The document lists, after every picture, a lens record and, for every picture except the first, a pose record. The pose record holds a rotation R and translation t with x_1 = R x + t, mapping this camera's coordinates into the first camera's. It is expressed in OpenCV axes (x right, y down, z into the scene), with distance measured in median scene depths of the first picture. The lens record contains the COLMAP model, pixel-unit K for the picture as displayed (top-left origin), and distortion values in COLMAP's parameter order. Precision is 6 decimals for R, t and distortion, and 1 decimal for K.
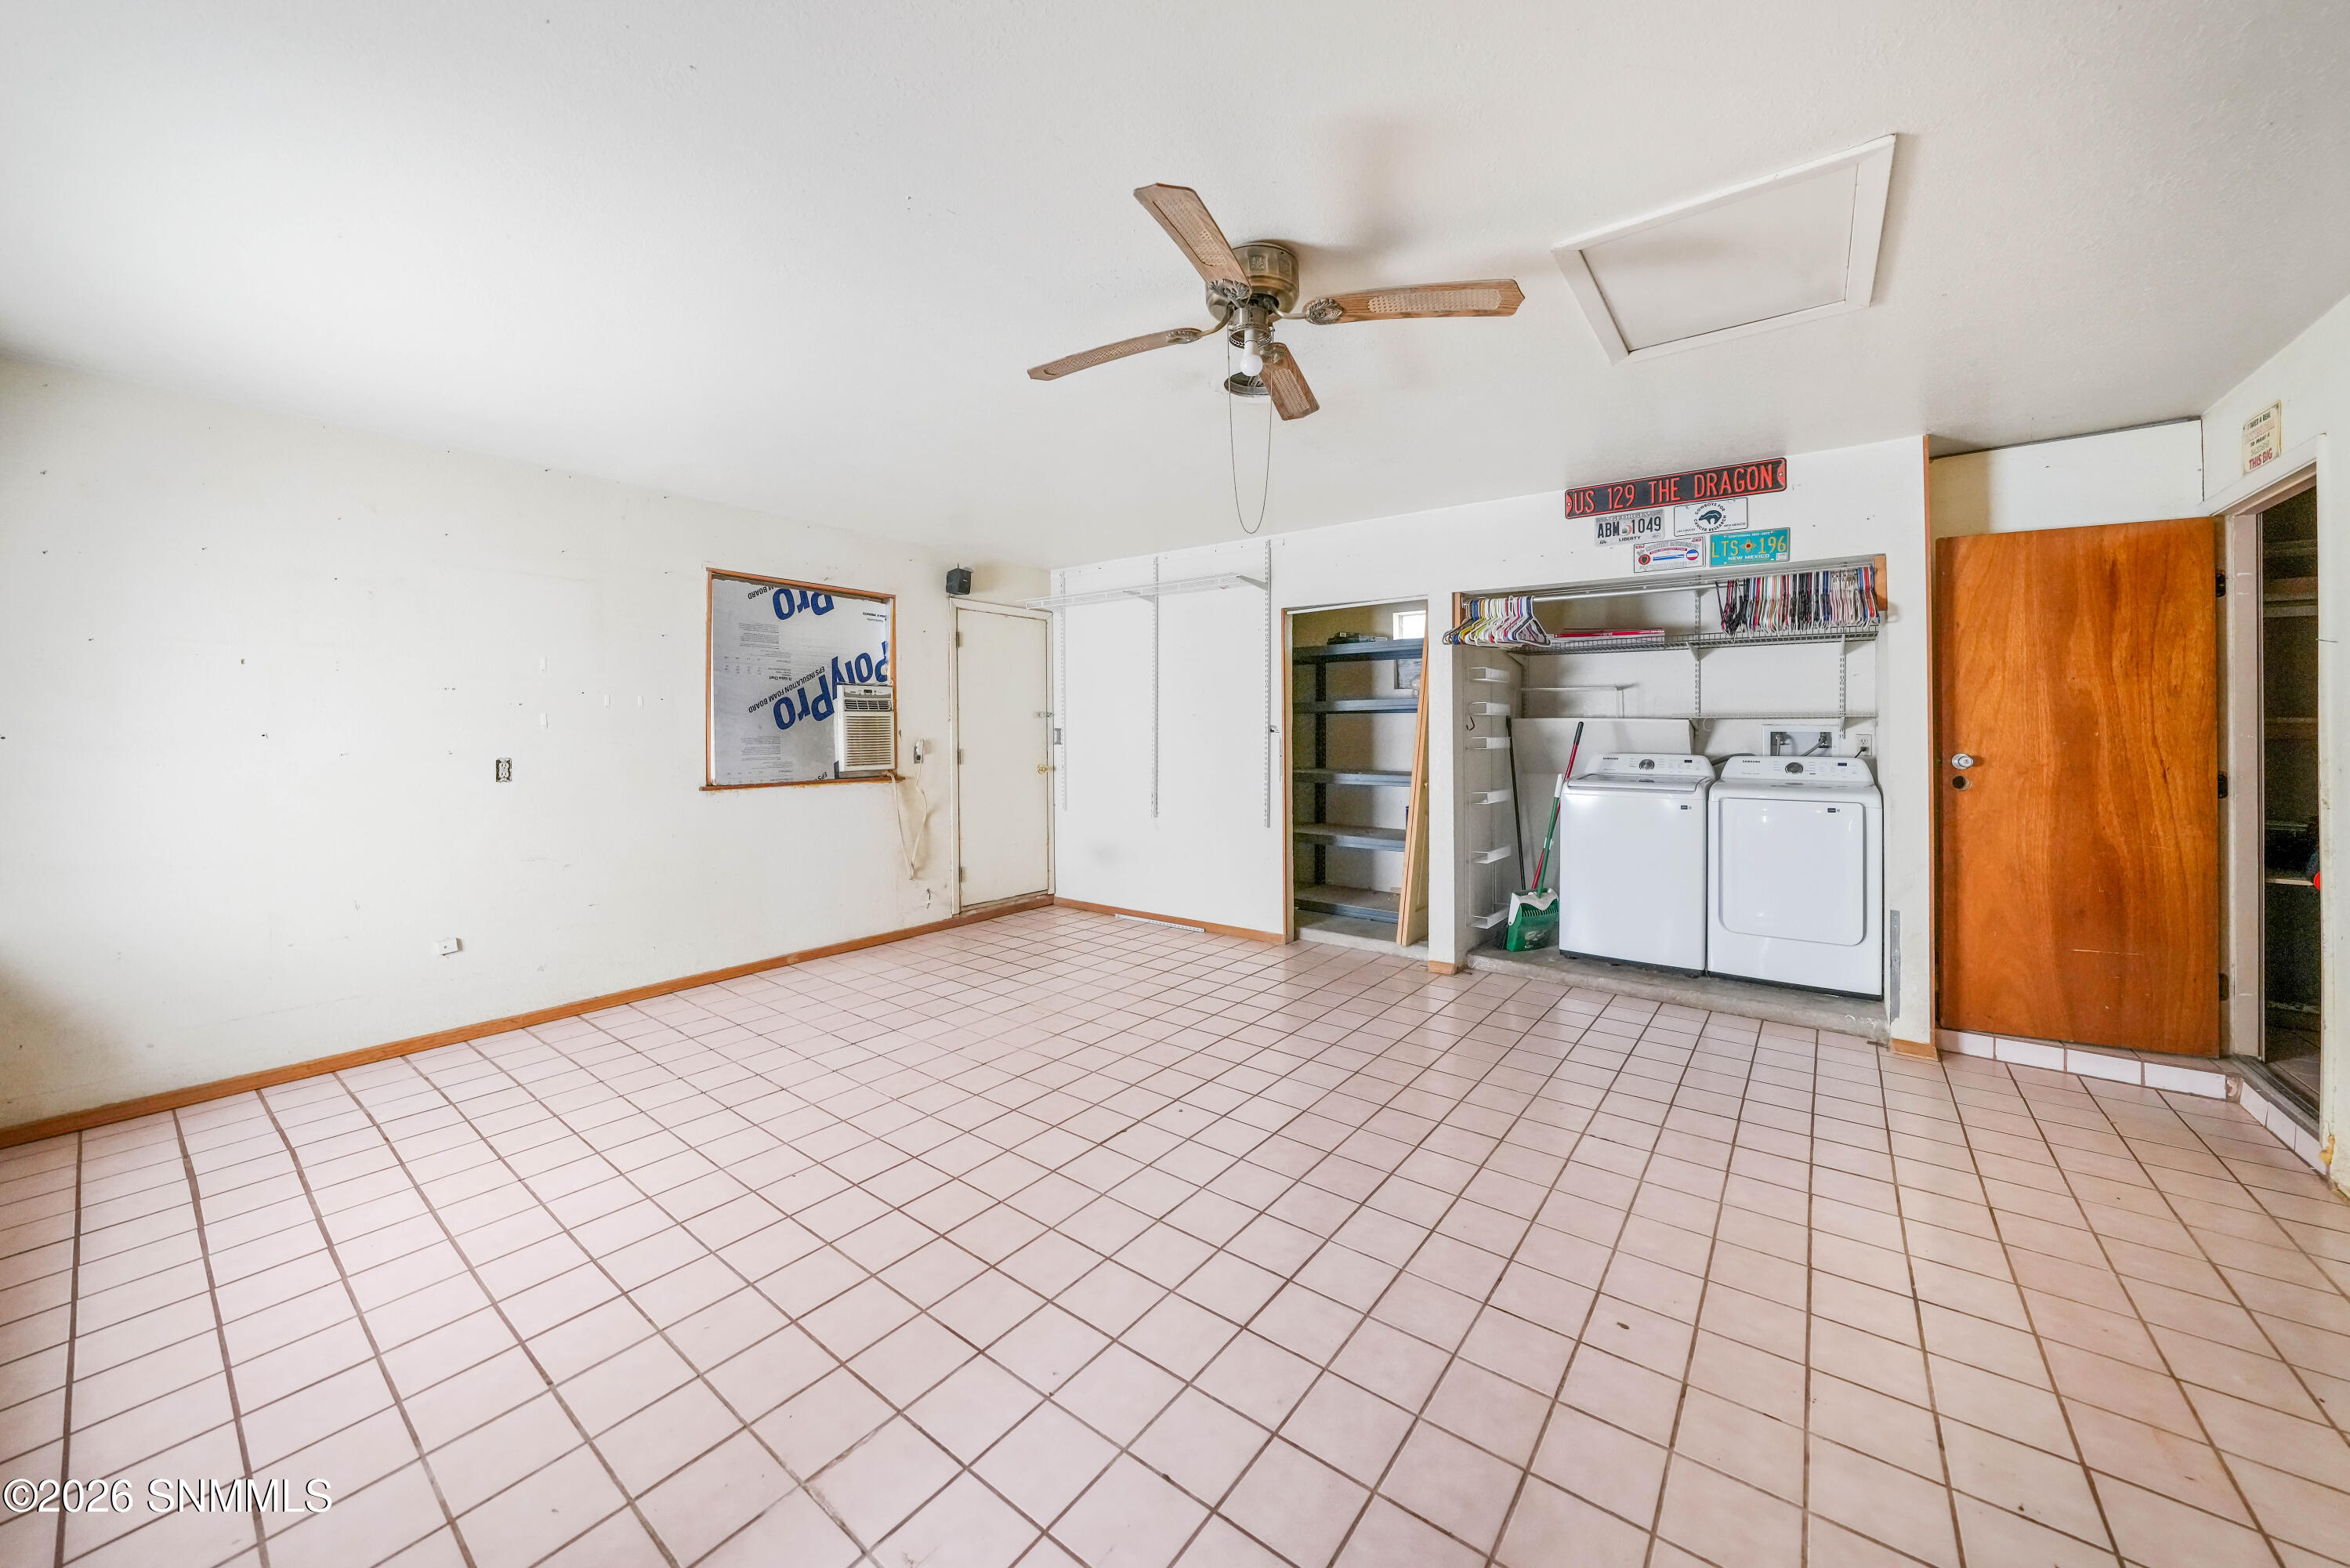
lens RADIAL K [[850.1, 0, 1128.4], [0, 850.1, 728.6], [0, 0, 1]] dist [-0.022328, 0.003106]
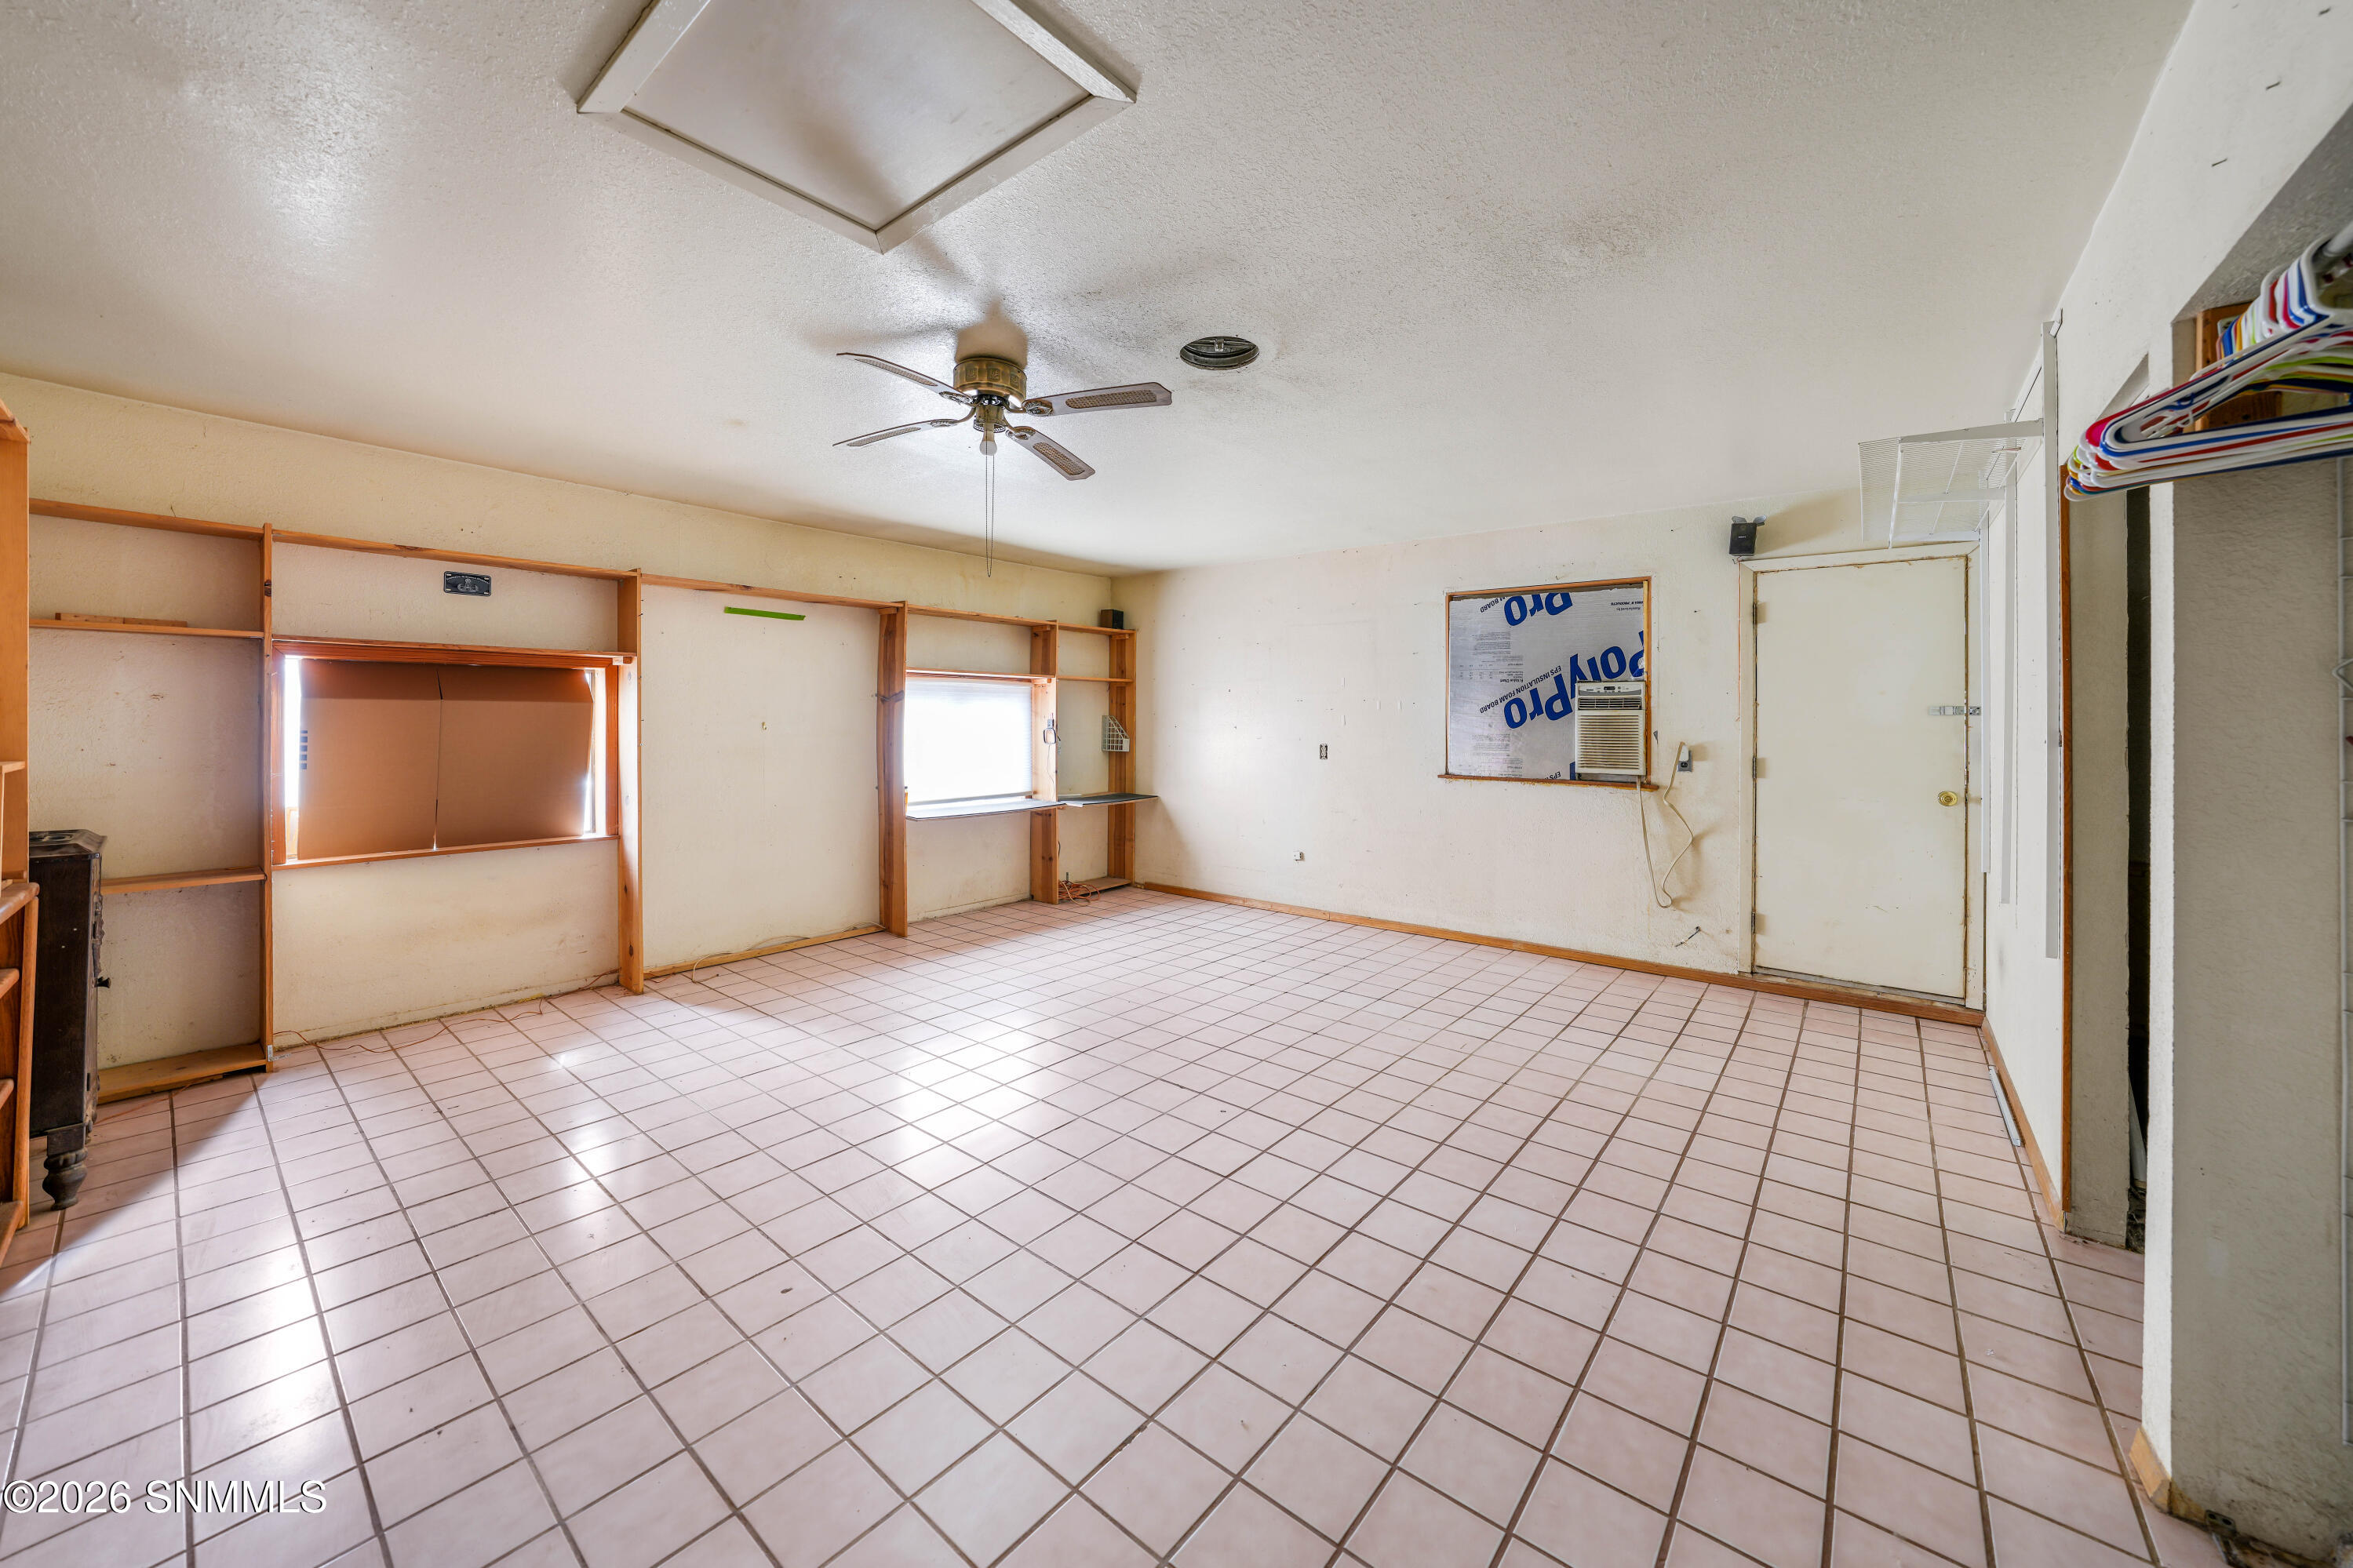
lens RADIAL K [[851.1, 0, 1205.5], [0, 851.1, 719.3], [0, 0, 1]] dist [-0.022328, 0.003106]
pose [[0.018950, 0.000810, -0.999820, 0.620492], [-0.008625, 0.999963, 0.000647, -0.007243], [0.999783, 0.008611, 0.018957, 0.559439]]
